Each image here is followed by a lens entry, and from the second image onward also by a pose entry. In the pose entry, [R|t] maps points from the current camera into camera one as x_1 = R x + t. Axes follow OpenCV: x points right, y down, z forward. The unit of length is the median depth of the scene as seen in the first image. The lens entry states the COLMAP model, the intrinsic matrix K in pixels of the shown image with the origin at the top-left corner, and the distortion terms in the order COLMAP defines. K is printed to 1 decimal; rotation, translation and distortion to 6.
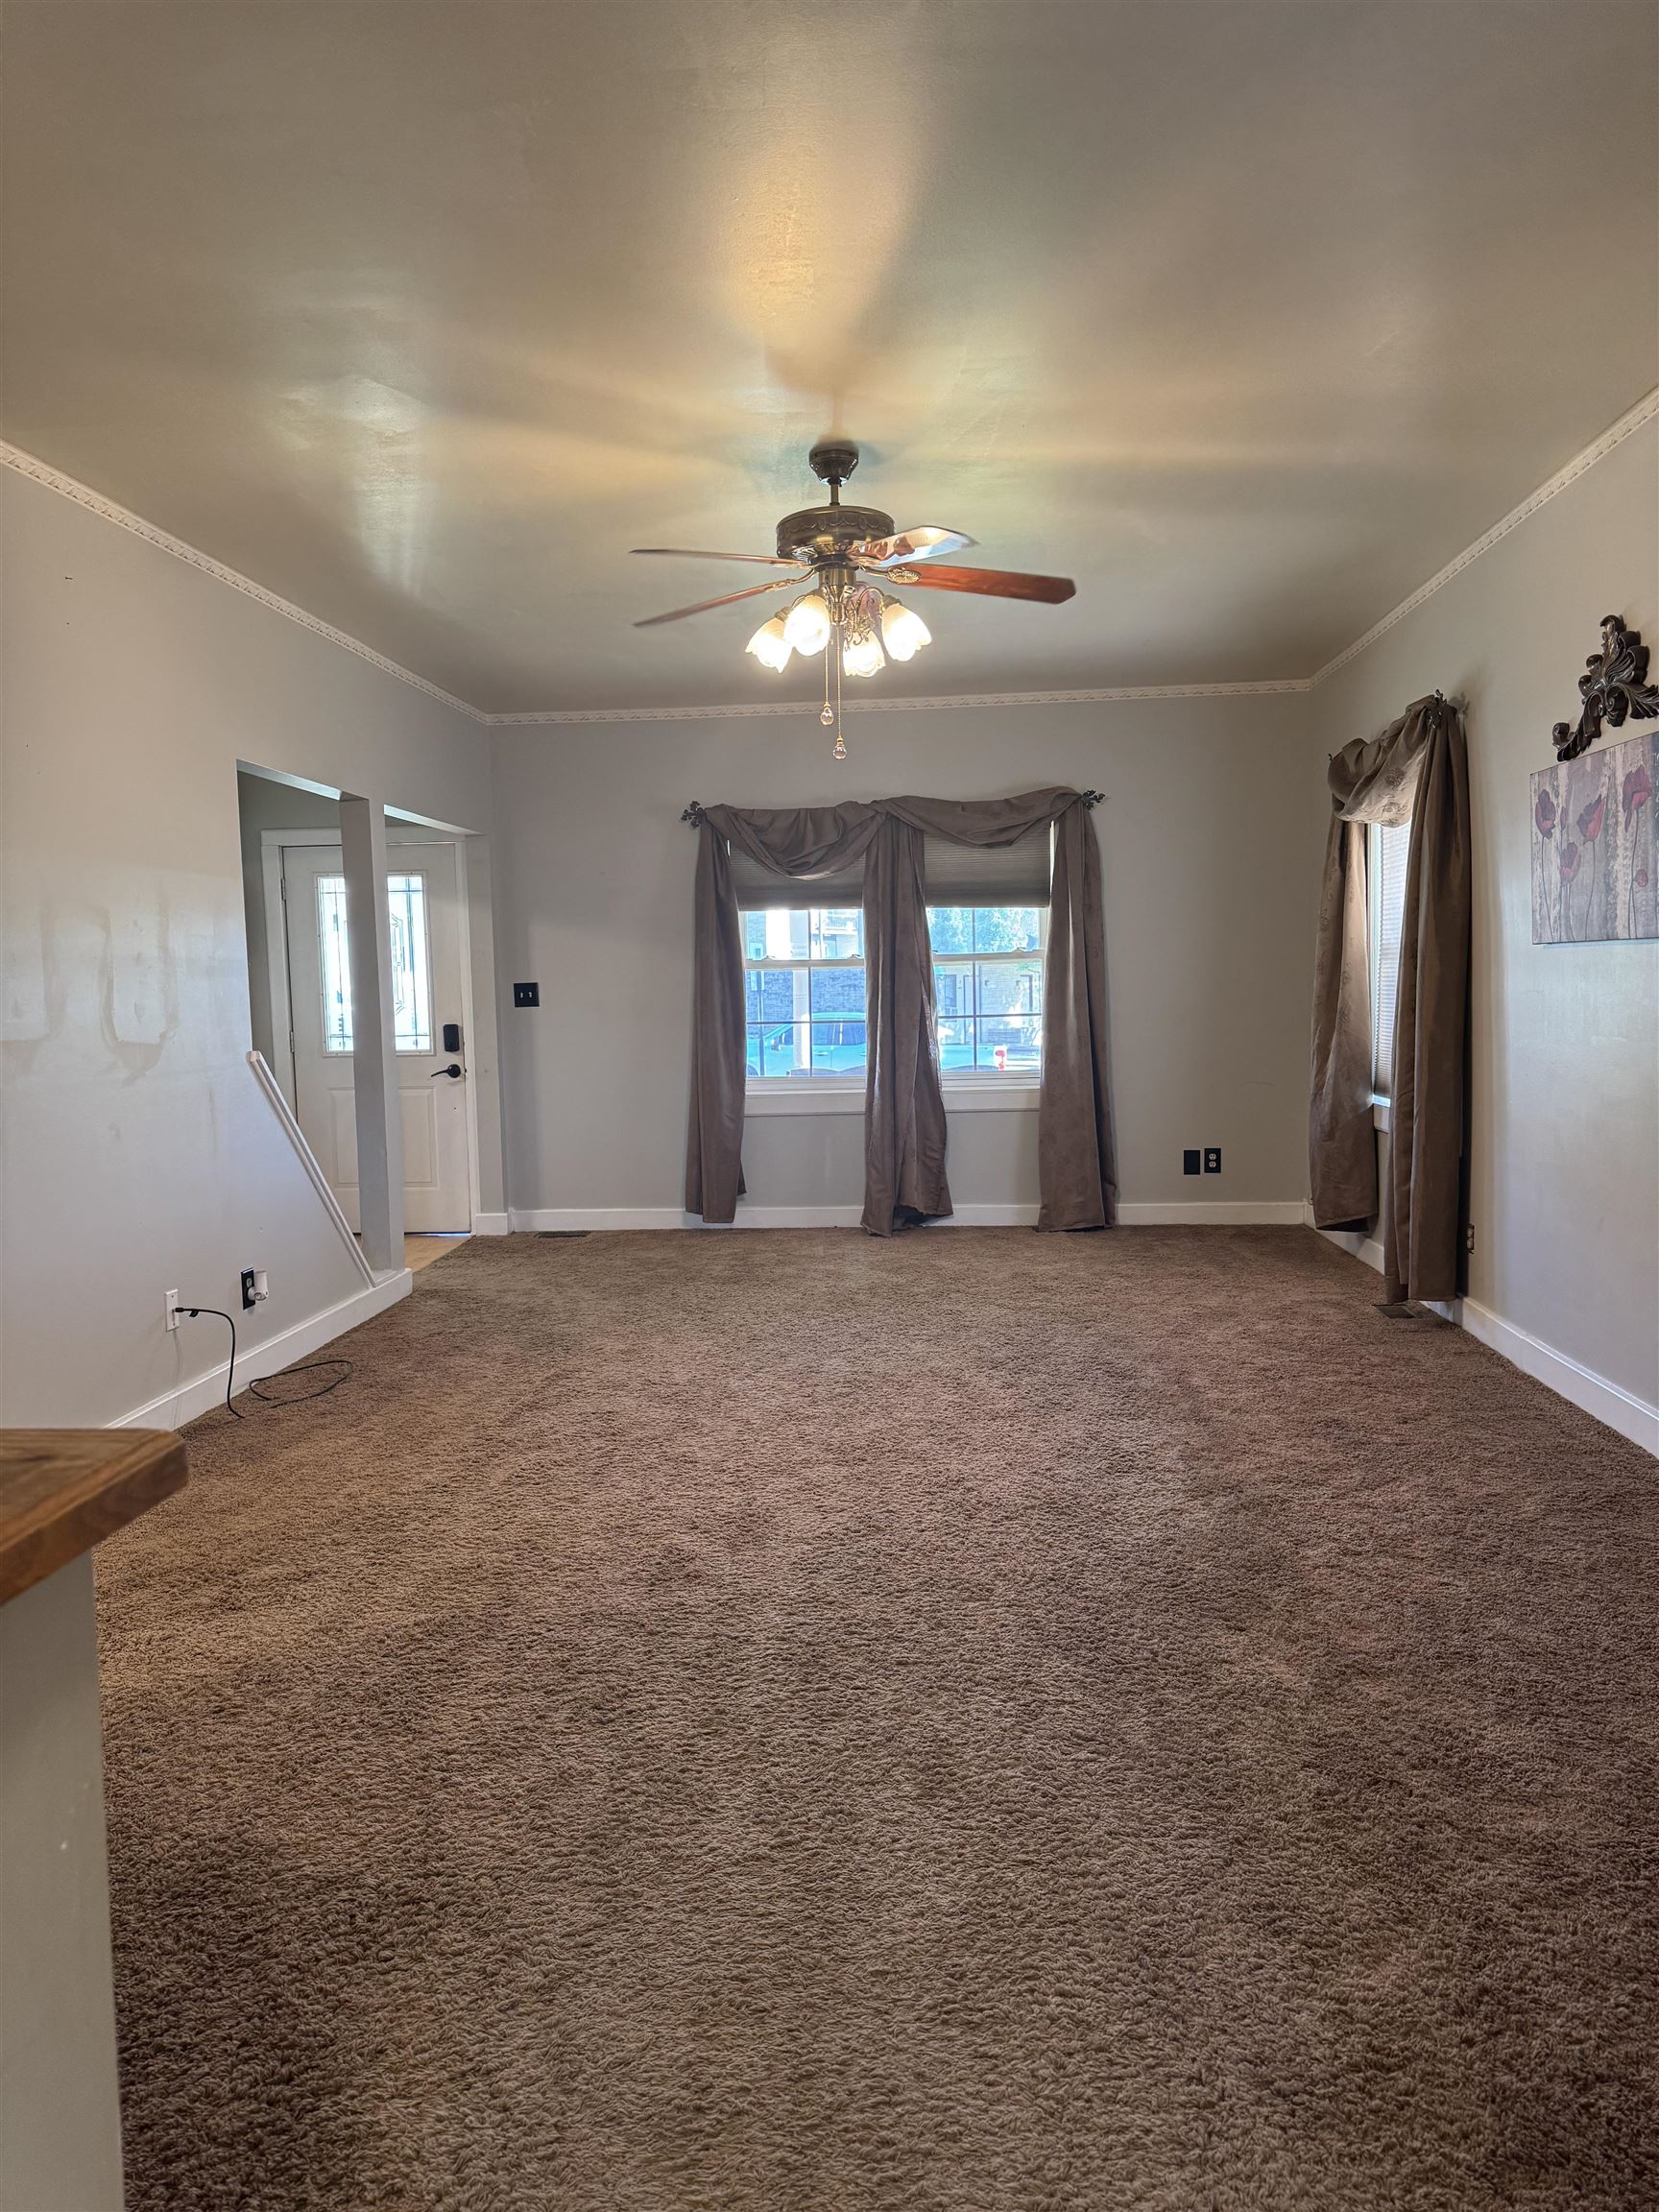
lens RADIAL K [[1546.8, 0, 829.5], [0, 1546.8, 1106.0], [0, 0, 1]] dist [0.054895, -0.072834]
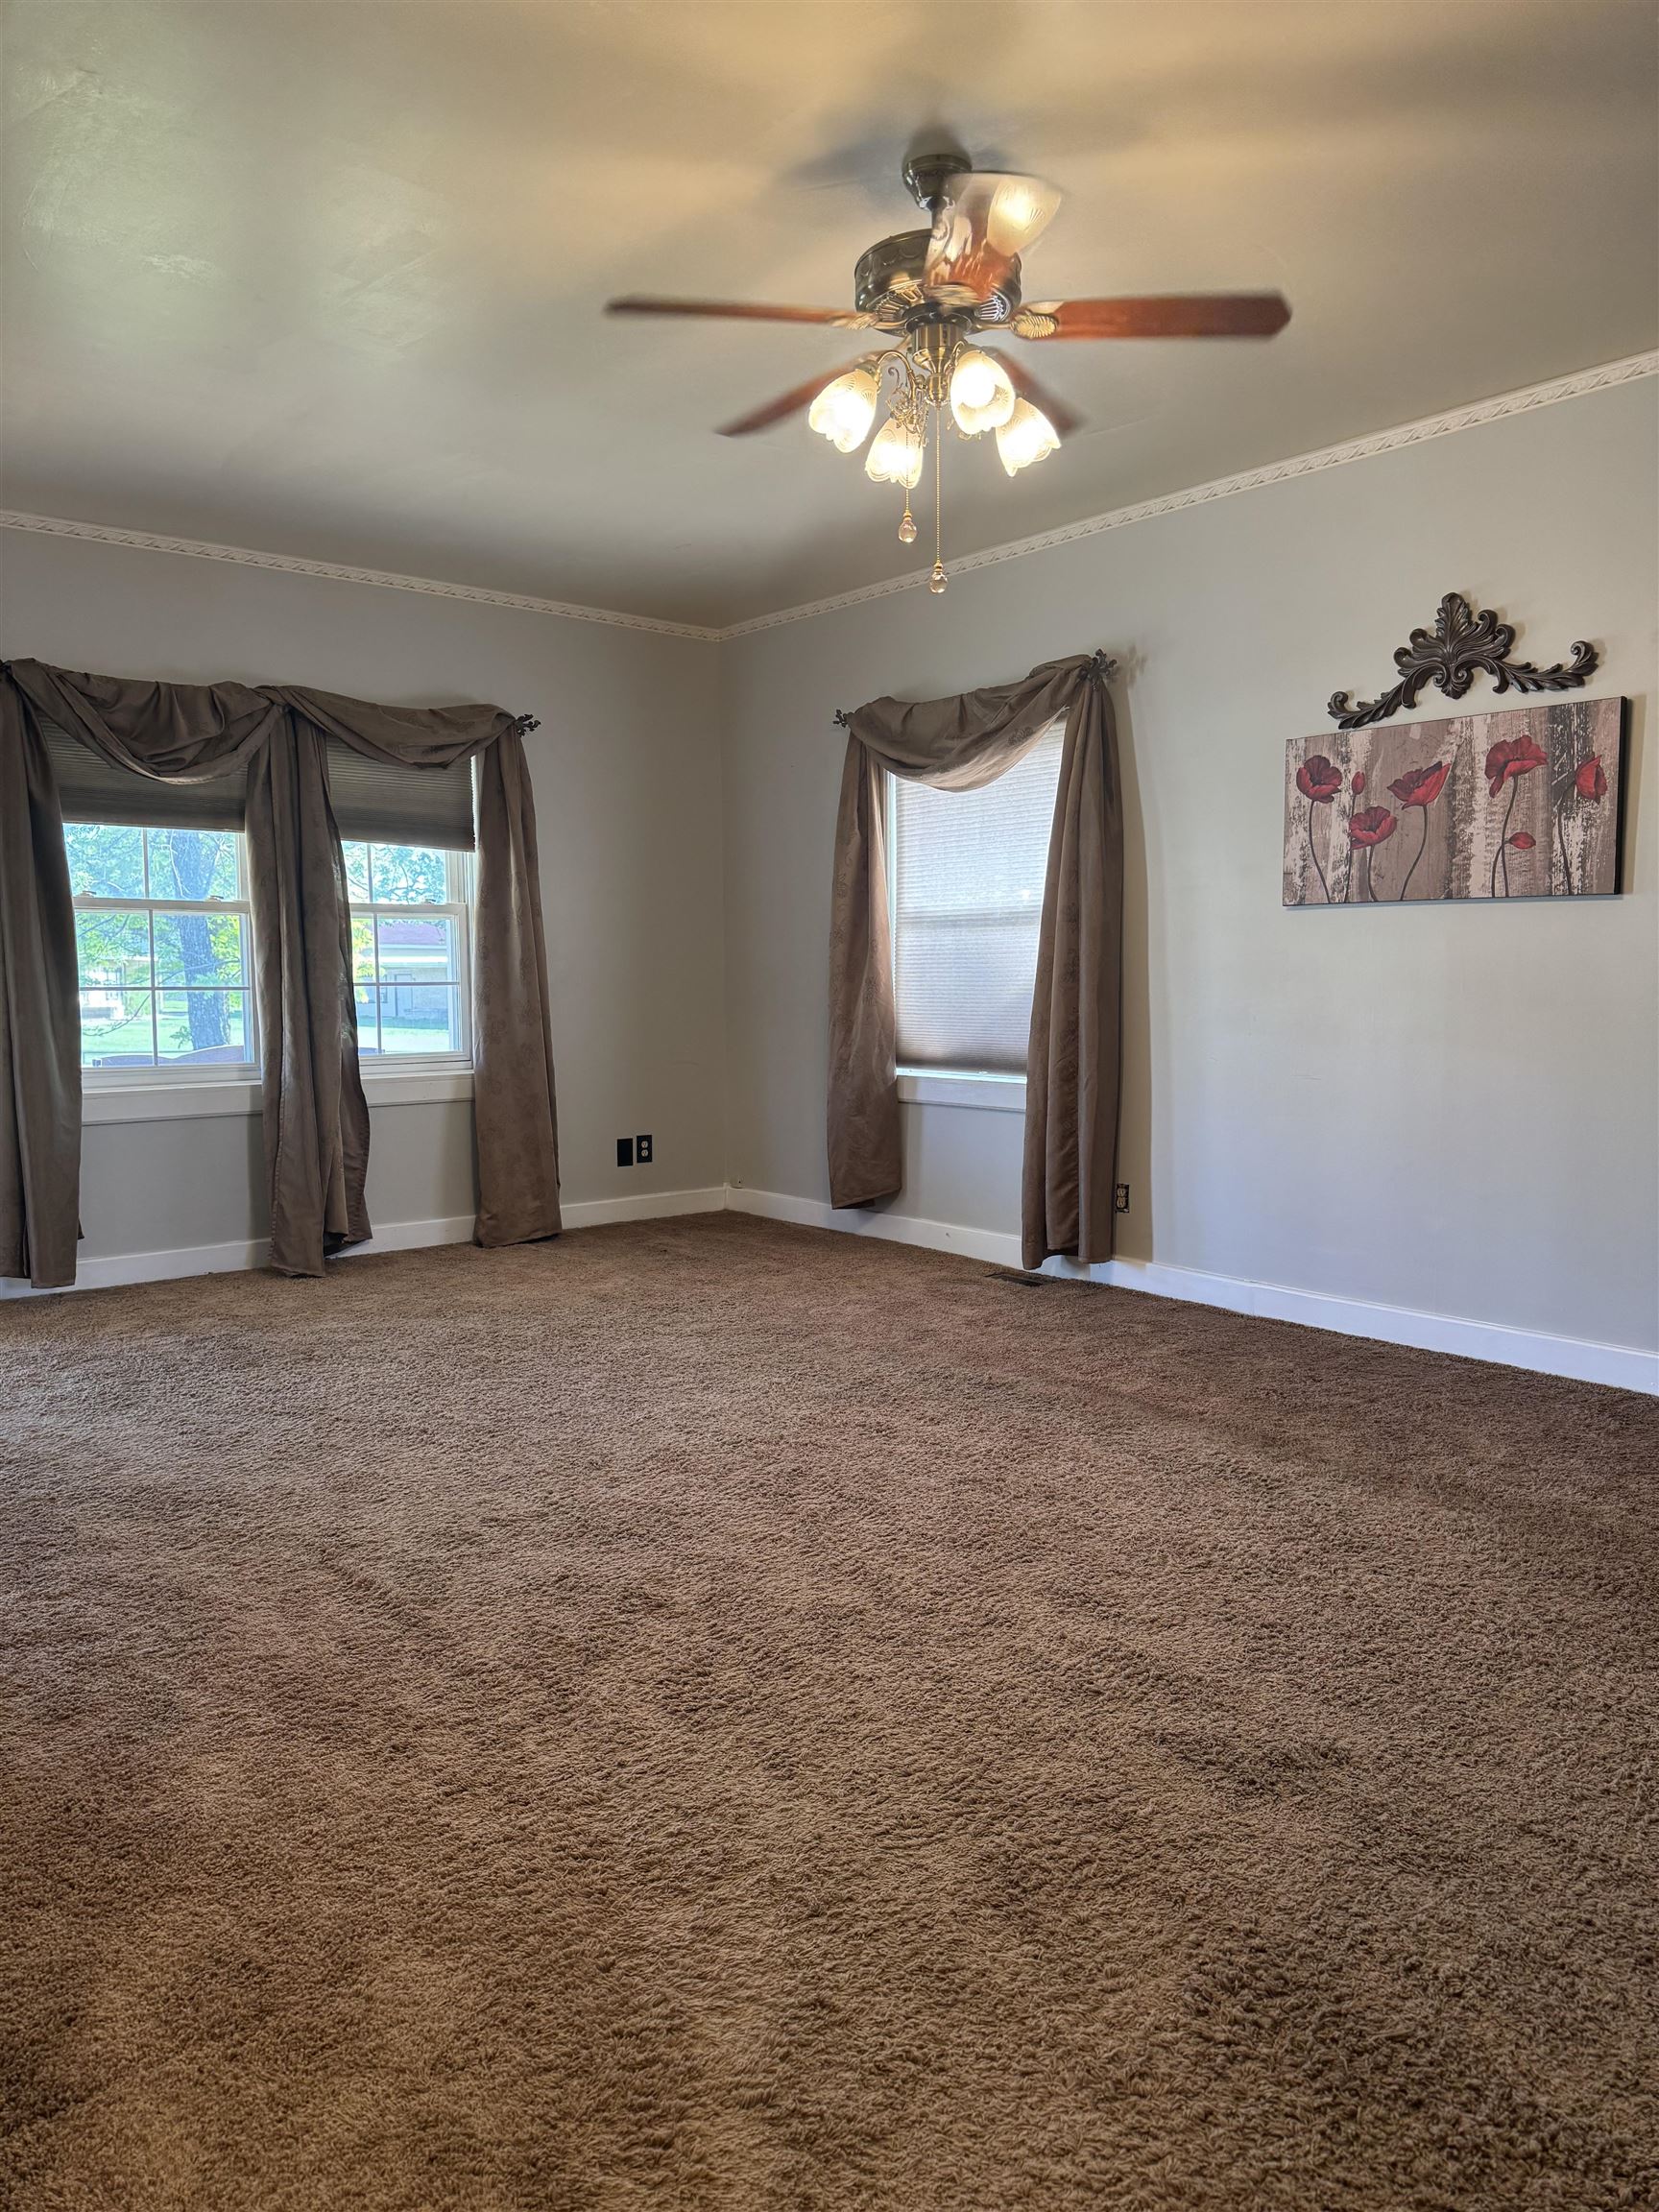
lens RADIAL K [[1546.8, 0, 829.5], [0, 1546.8, 1106.0], [0, 0, 1]] dist [0.054895, -0.072834]
pose [[0.719503, -0.039860, 0.693344, -0.297671], [0.040664, 0.999057, 0.015237, 0.001195], [-0.693298, 0.017231, 0.720445, 0.282834]]
